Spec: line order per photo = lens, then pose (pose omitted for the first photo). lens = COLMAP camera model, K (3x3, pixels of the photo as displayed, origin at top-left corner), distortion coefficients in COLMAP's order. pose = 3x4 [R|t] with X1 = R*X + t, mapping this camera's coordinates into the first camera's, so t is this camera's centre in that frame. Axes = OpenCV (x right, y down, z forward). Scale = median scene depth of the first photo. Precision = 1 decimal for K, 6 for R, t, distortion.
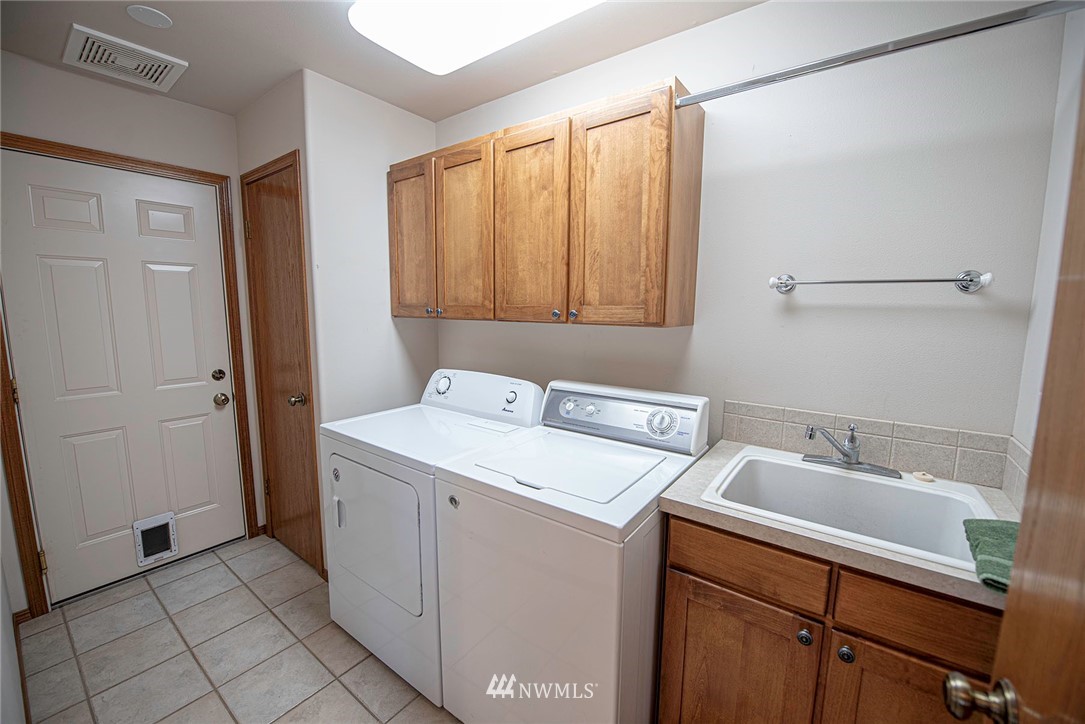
lens RADIAL K [[435.4, 0, 543.6], [0, 435.4, 358.8], [0, 0, 1]] dist [-0.017511, -0.001331]
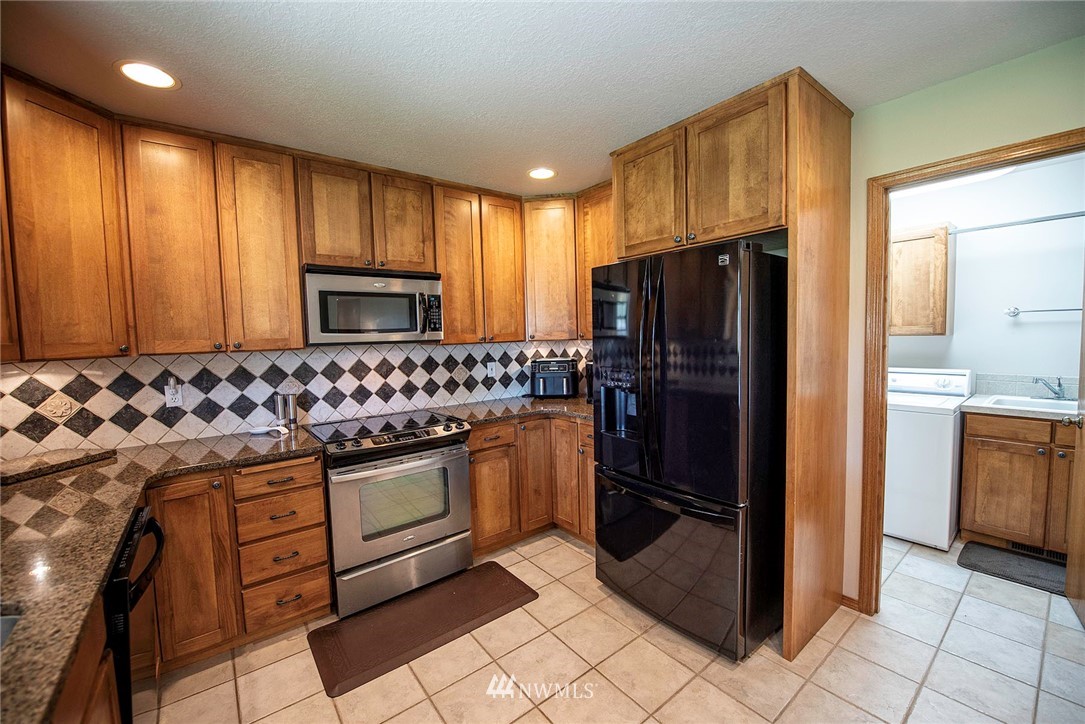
lens RADIAL K [[435.4, 0, 541.9], [0, 435.4, 359.7], [0, 0, 1]] dist [-0.017511, -0.001331]
pose [[0.963704, -0.016751, -0.266446, -1.054226], [-0.000315, 0.997958, -0.063877, 0.178466], [0.266972, 0.061643, 0.961731, -1.504431]]
